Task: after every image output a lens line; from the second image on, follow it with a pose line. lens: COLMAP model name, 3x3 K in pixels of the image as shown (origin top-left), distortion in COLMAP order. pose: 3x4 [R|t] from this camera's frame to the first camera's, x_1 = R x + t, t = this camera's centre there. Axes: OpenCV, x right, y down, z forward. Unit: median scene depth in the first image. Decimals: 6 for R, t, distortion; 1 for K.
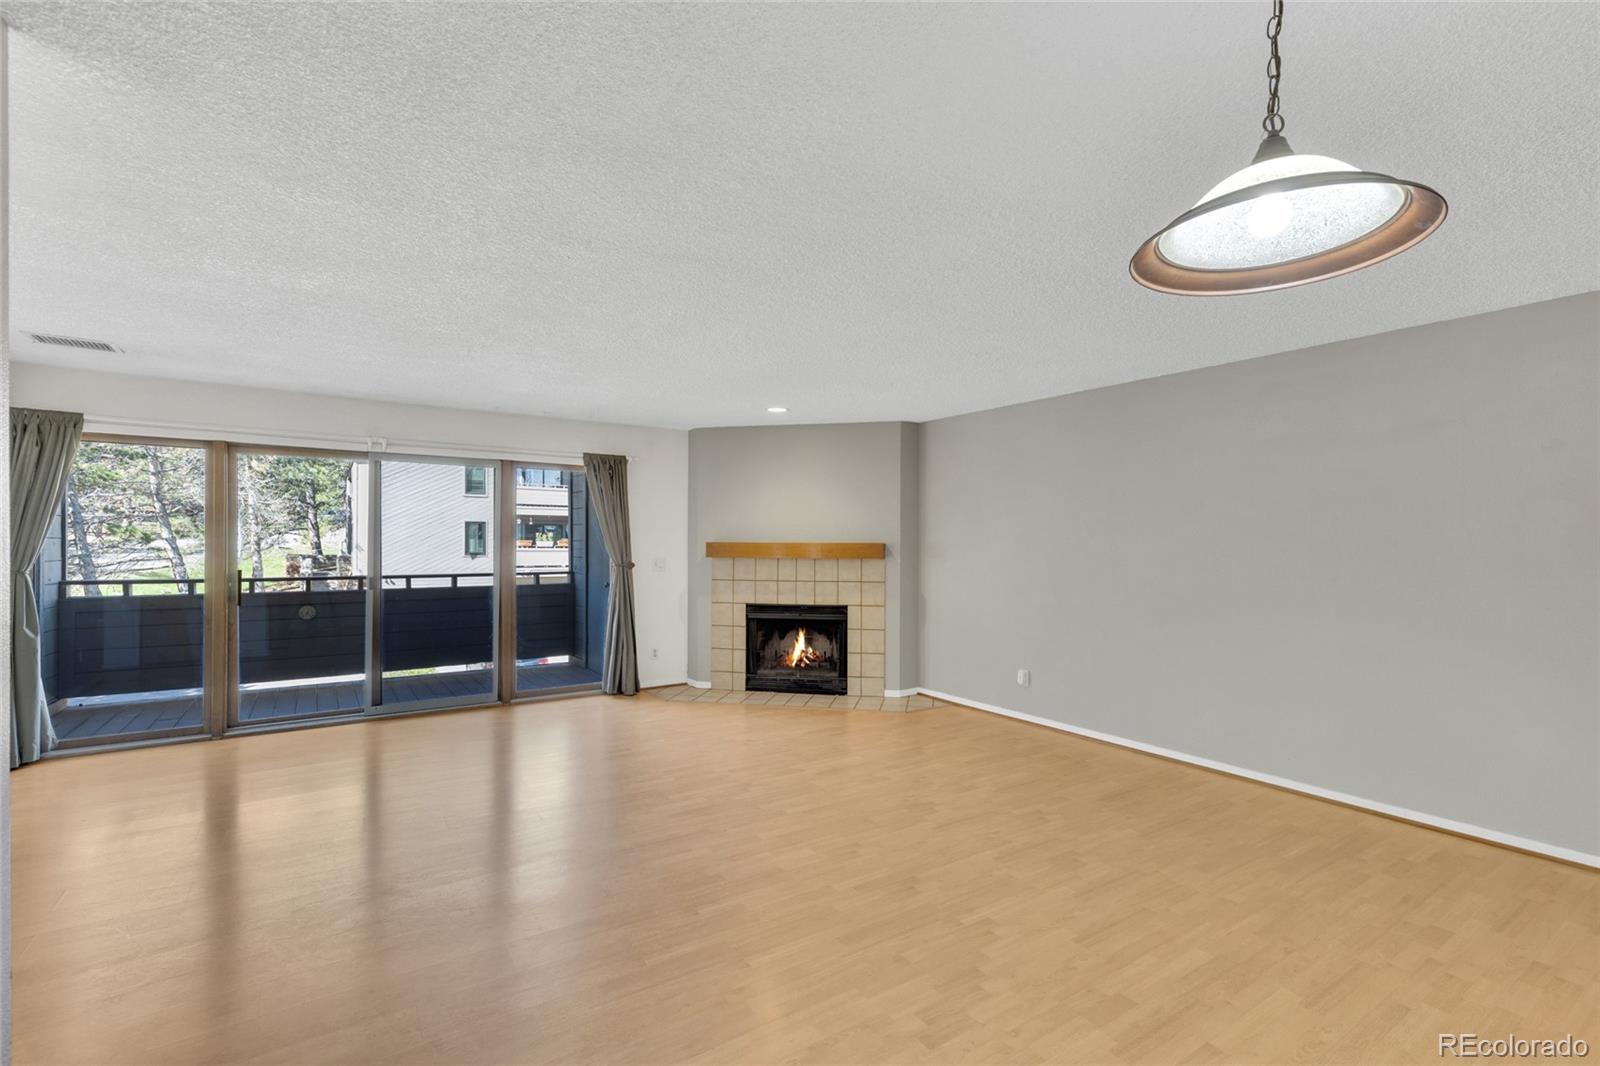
lens RADIAL K [[702.0, 0, 793.0], [0, 702.0, 541.0], [0, 0, 1]] dist [0.001971, 0.000413]
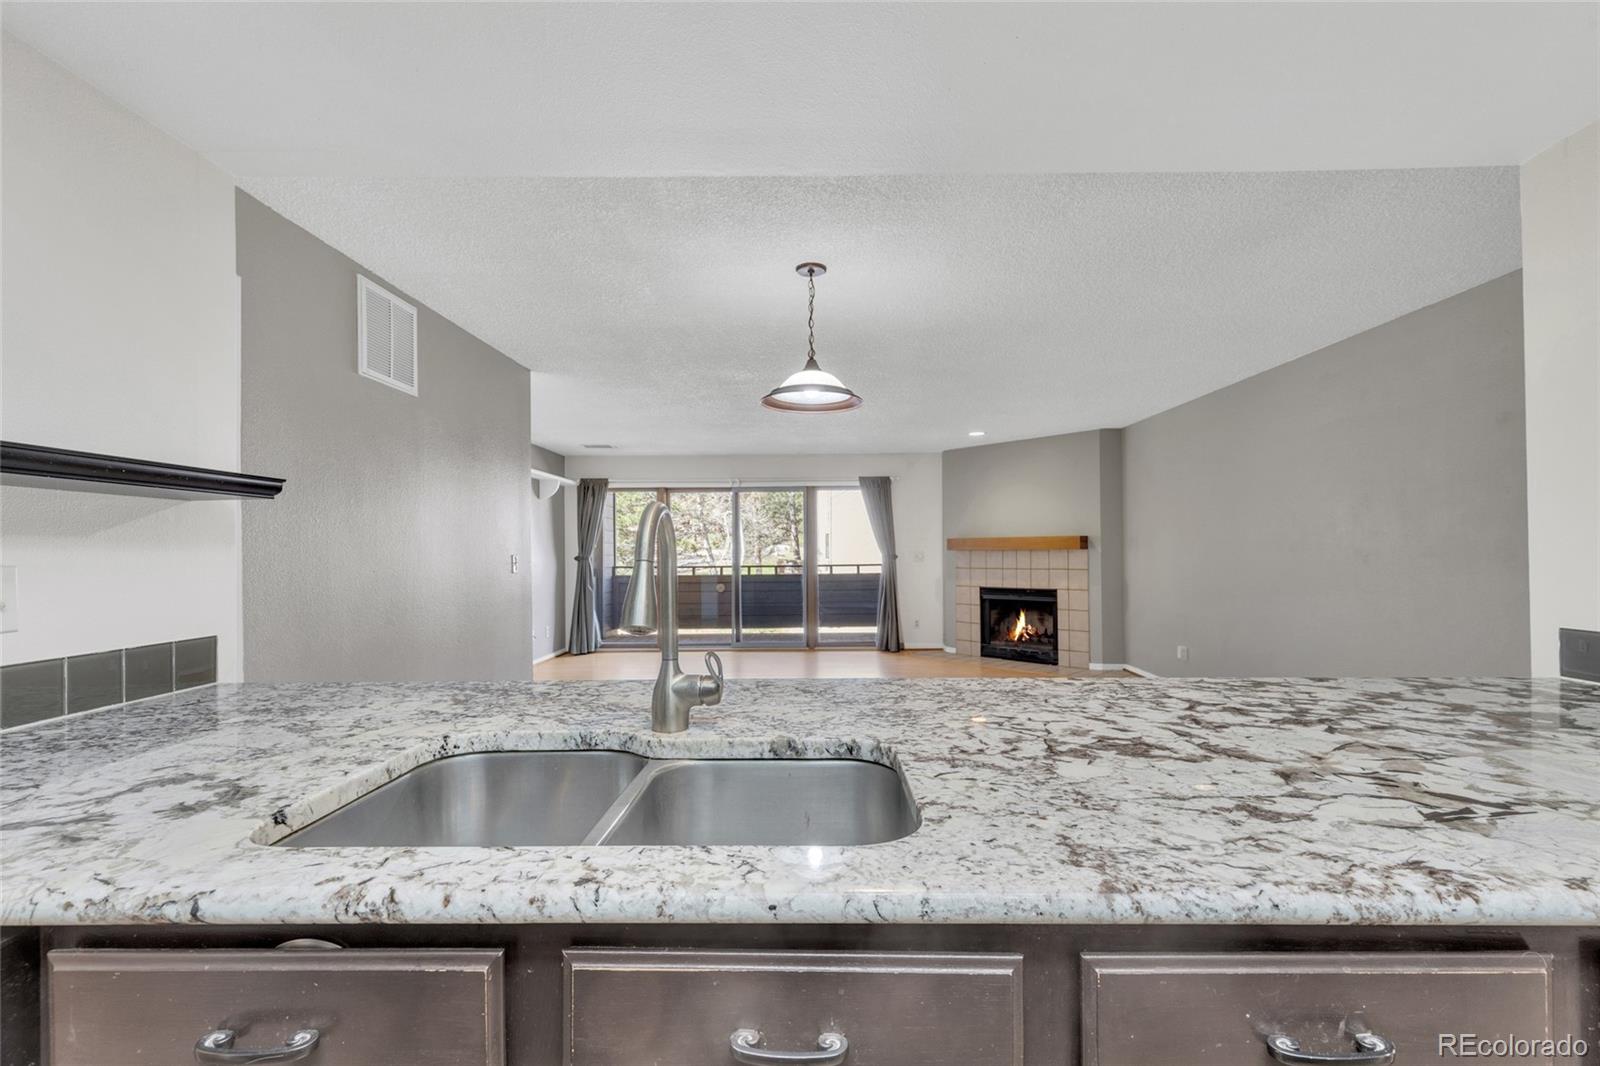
lens RADIAL K [[702.0, 0, 807.7], [0, 702.0, 540.8], [0, 0, 1]] dist [0.001971, 0.000413]
pose [[0.817964, -0.019793, -0.574929, 0.410513], [0.013559, 0.999794, -0.015130, 0.022213], [0.575109, 0.004580, 0.818064, -0.205084]]
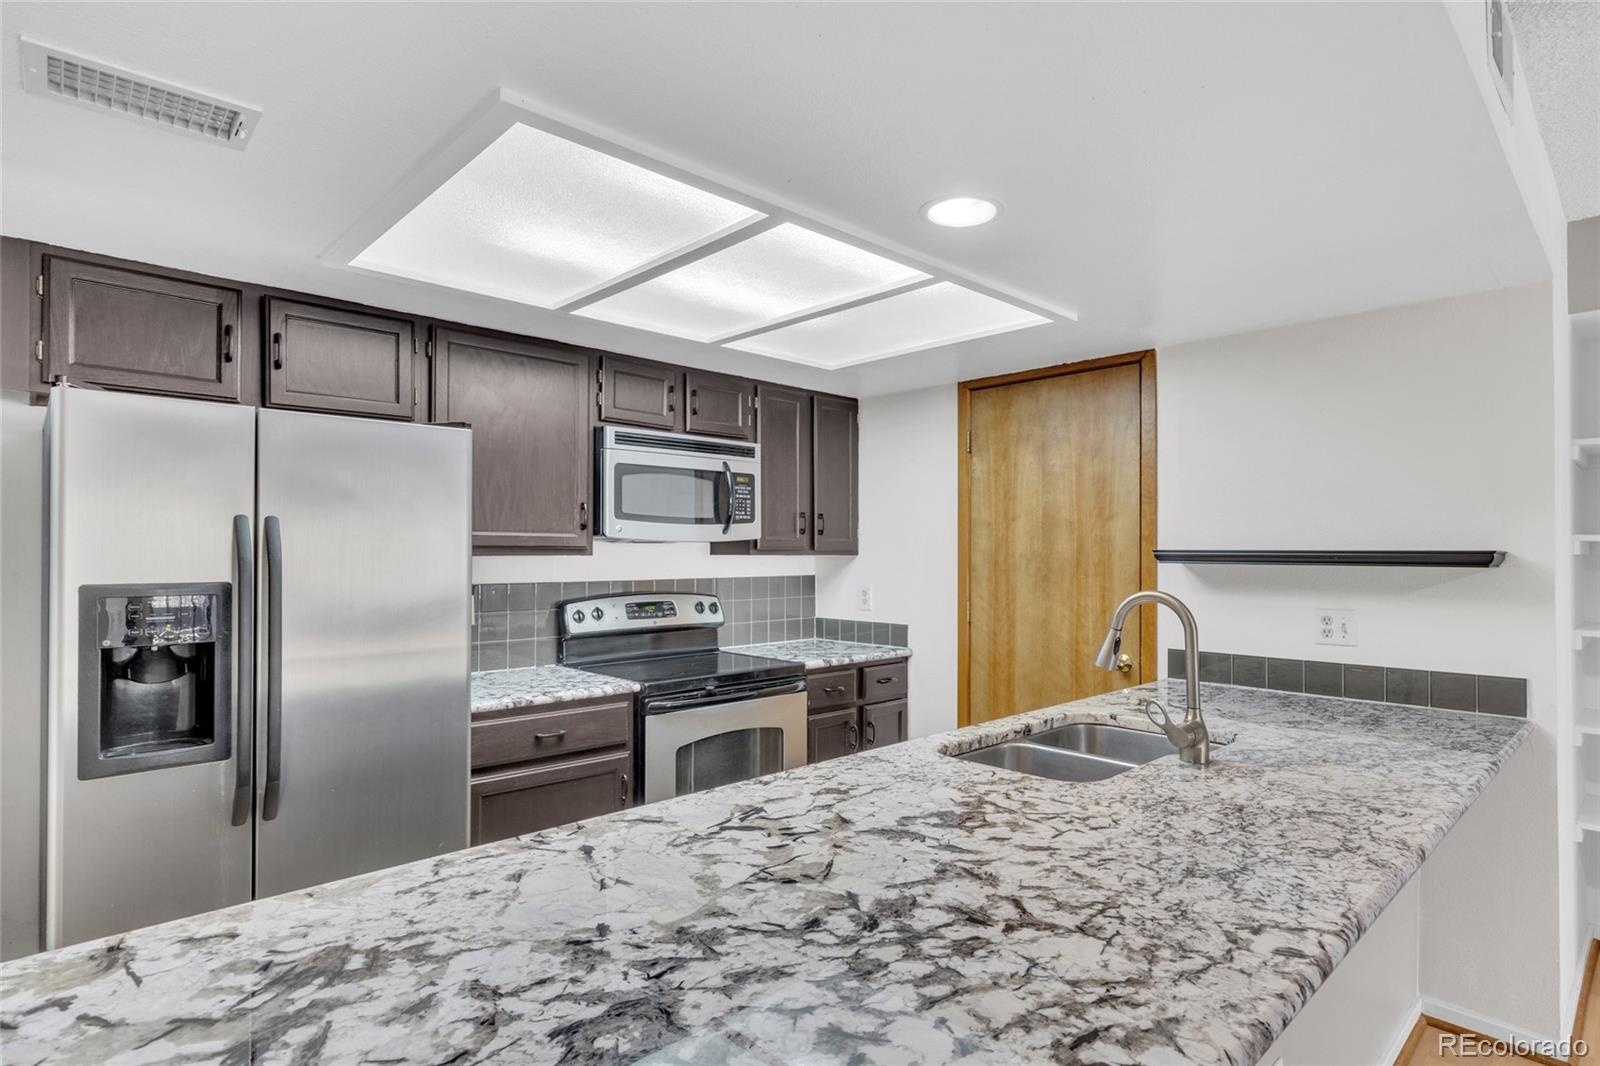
lens RADIAL K [[829.8, 0, 806.1], [0, 829.8, 546.3], [0, 0, 1]] dist [0.001136, -0.001015]
pose [[-0.986092, -0.013642, -0.165637, 0.454118], [-0.011712, 0.999852, -0.012619, -0.000662], [0.165785, -0.010504, -0.986106, 0.183712]]
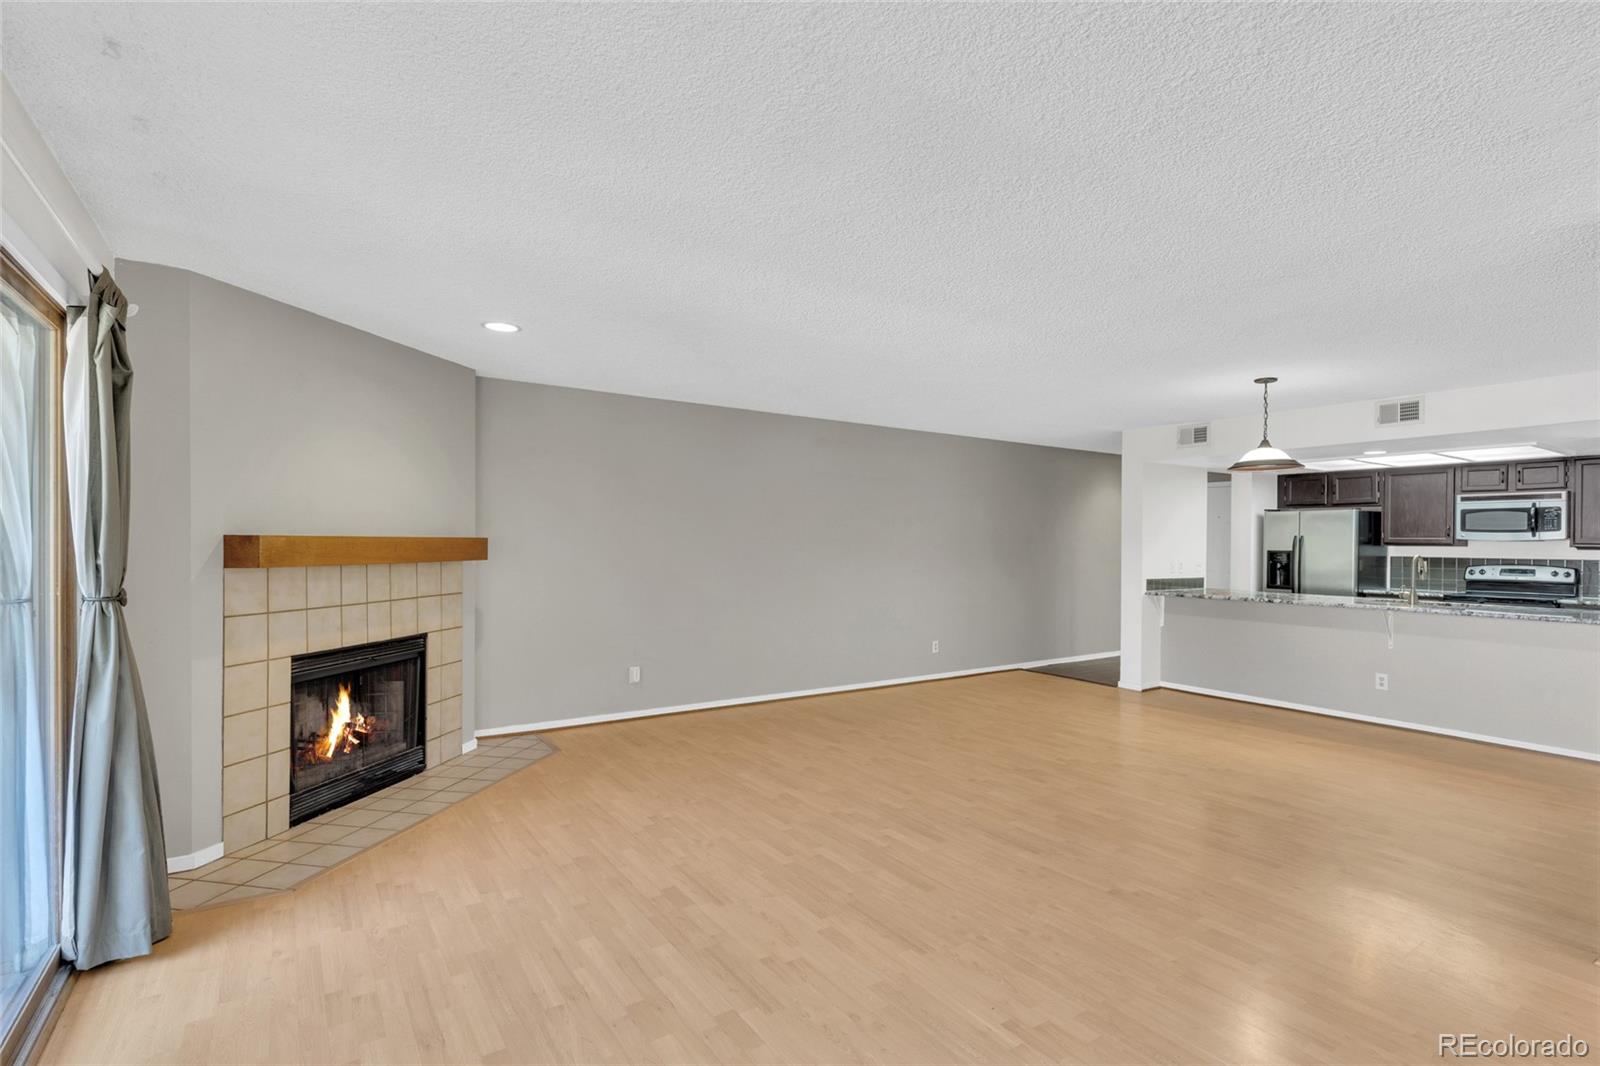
lens RADIAL K [[773.5, 0, 831.0], [0, 773.5, 547.1], [0, 0, 1]] dist [0.010171, -0.000496]
pose [[-0.023128, -0.015679, 0.999610, -0.641092], [-0.014349, 0.999779, 0.015350, -0.003425], [-0.999630, -0.013988, -0.023348, 0.637540]]
